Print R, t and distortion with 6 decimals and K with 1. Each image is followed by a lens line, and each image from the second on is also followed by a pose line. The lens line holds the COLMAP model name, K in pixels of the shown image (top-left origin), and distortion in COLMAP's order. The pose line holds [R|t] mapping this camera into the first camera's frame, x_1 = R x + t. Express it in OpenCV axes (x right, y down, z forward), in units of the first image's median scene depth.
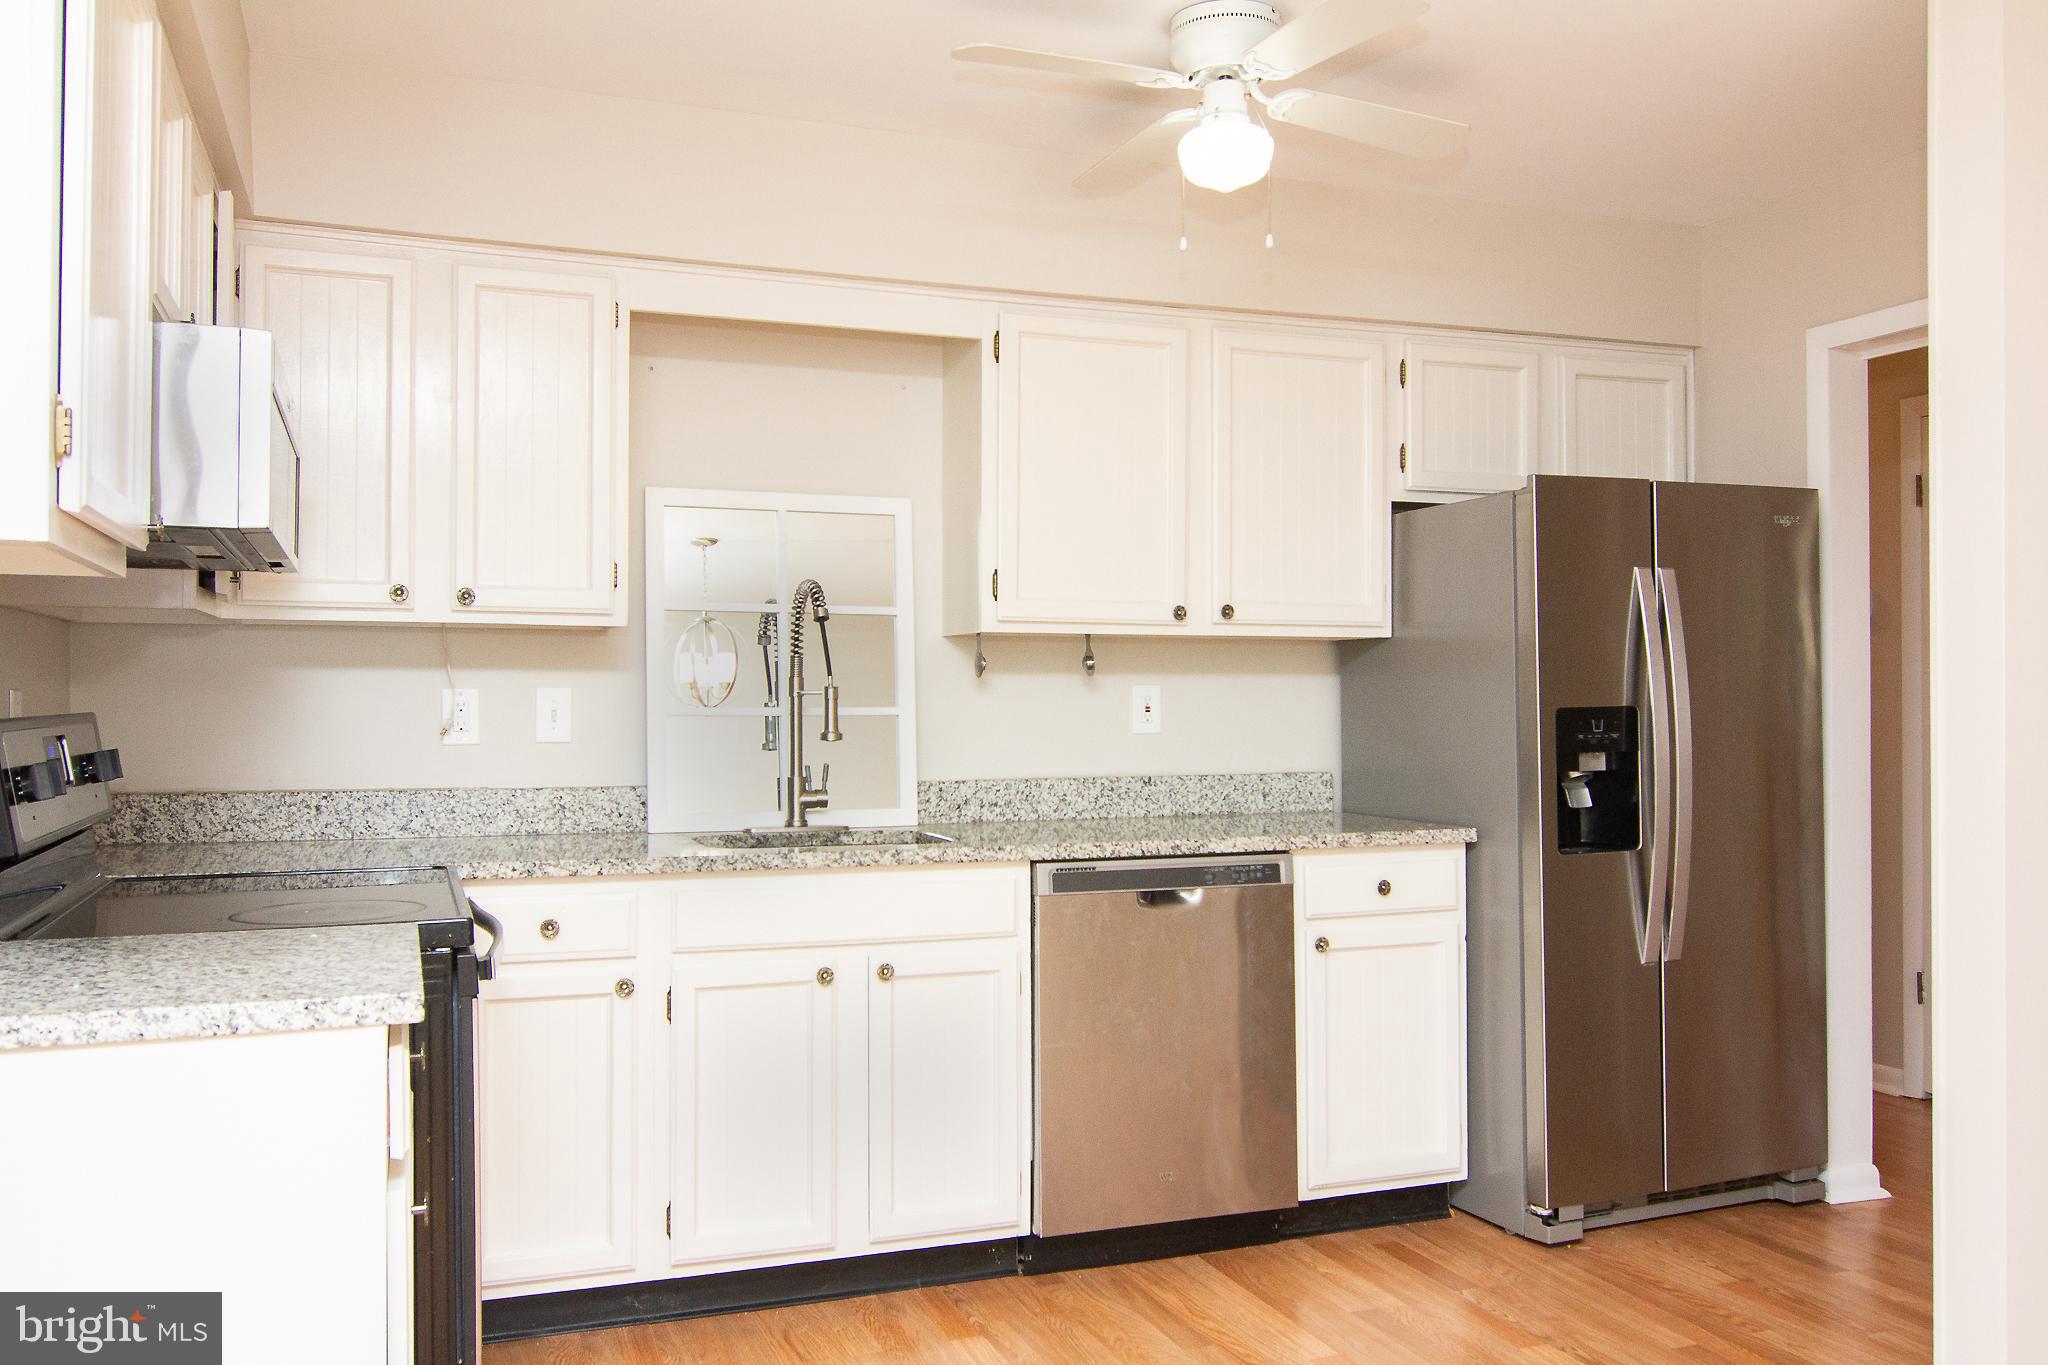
lens RADIAL K [[1716.3, 0, 1033.6], [0, 1716.3, 675.9], [0, 0, 1]] dist [-0.004627, 0.001008]
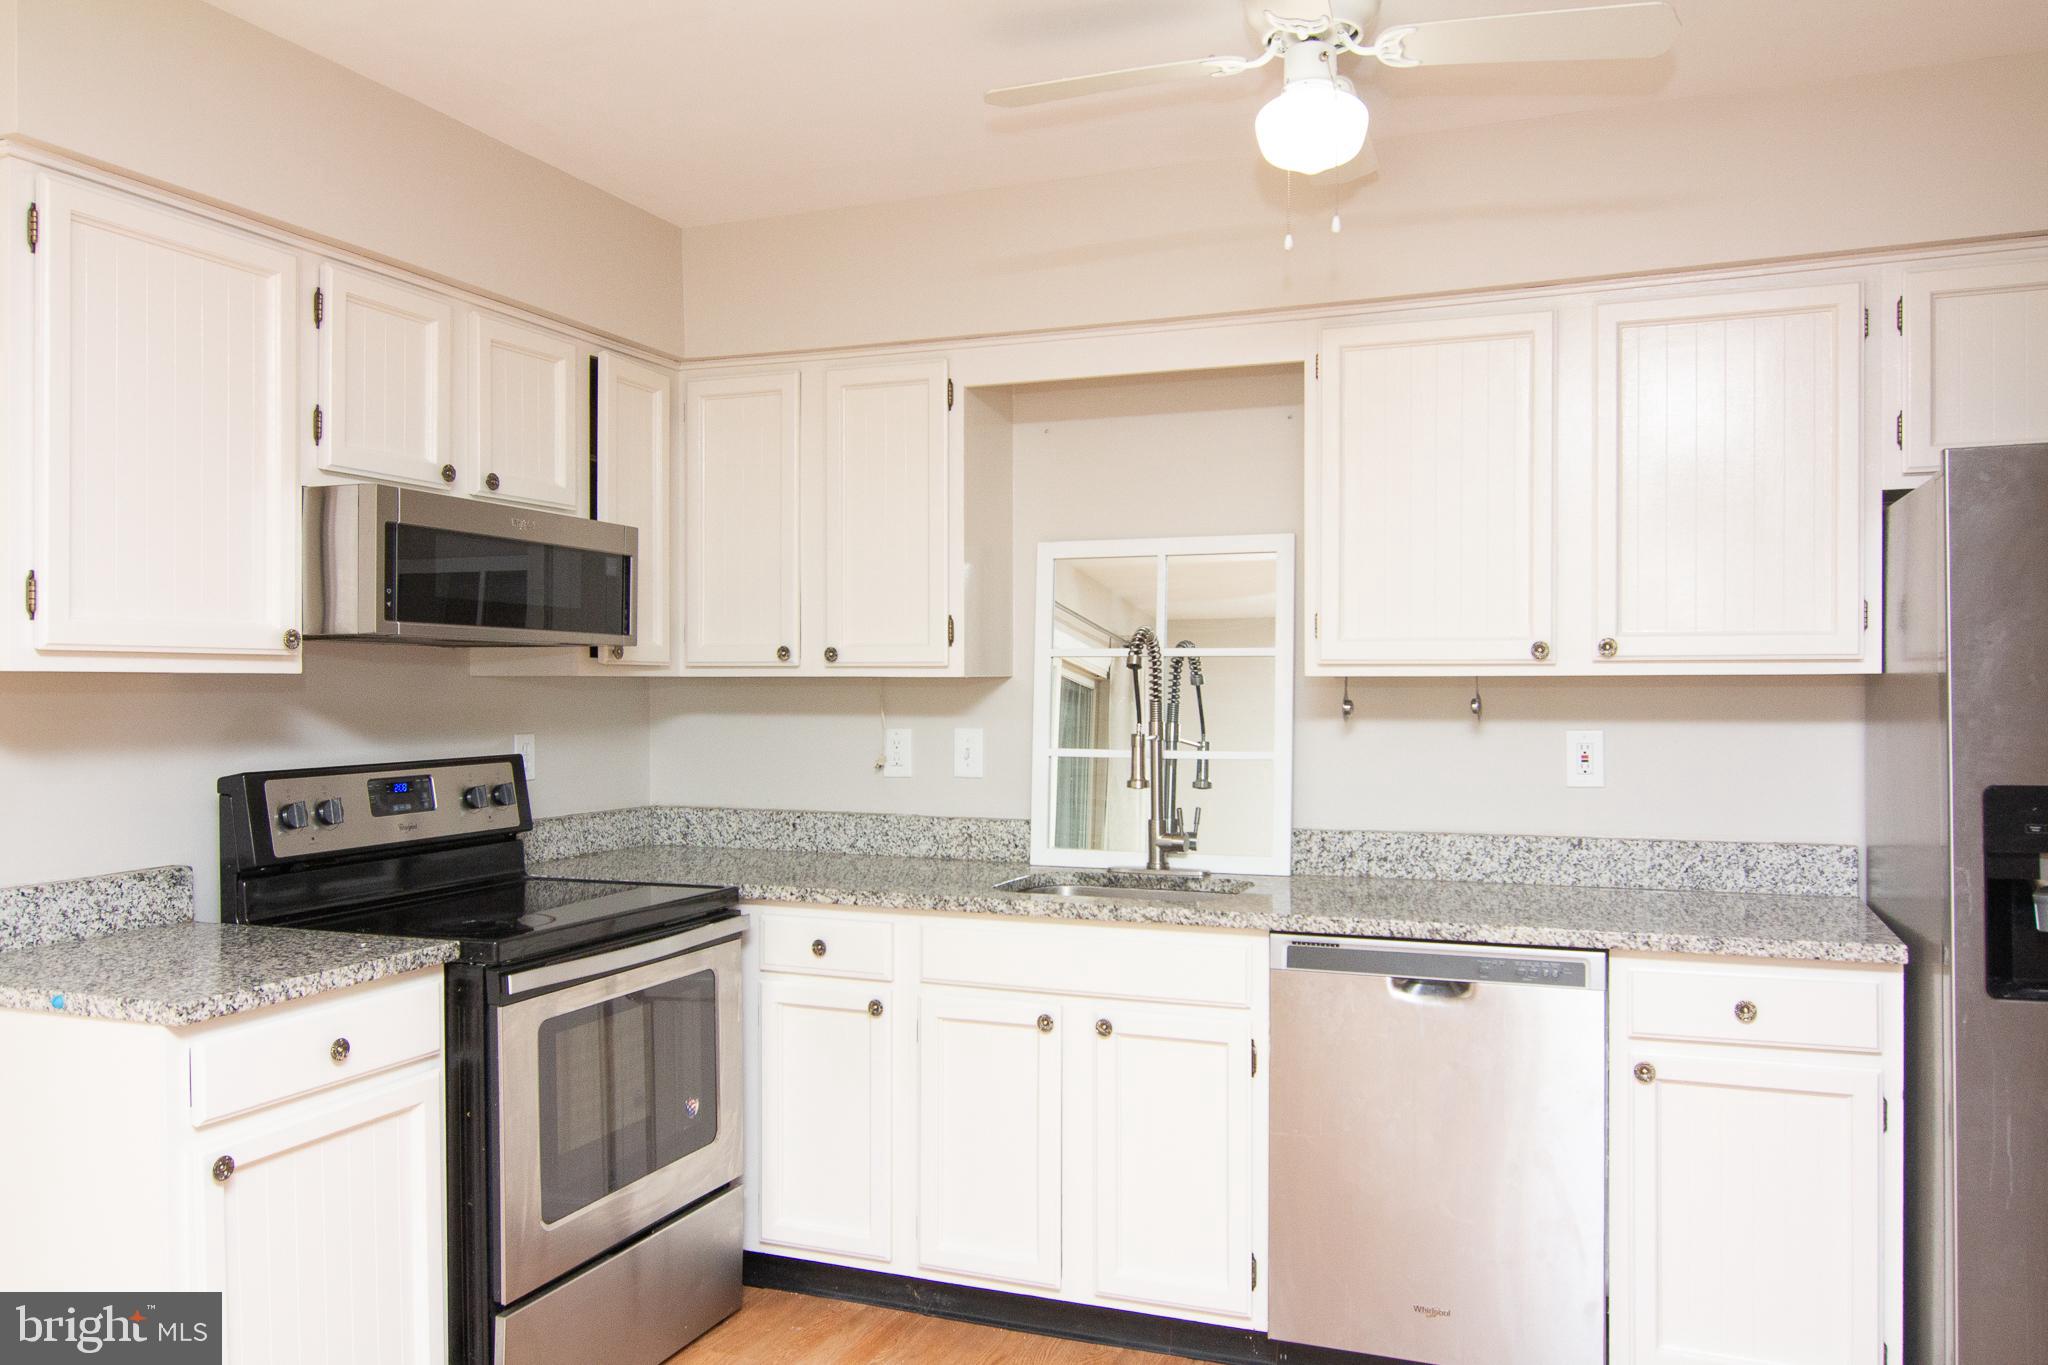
lens RADIAL K [[1586.7, 0, 1023.7], [0, 1586.7, 685.4], [0, 0, 1]] dist [-0.002398, -0.001305]
pose [[0.724439, -0.000362, -0.689339, 0.470993], [0.010931, 0.999880, 0.010963, -0.033032], [0.689253, -0.015478, 0.724356, 0.280261]]
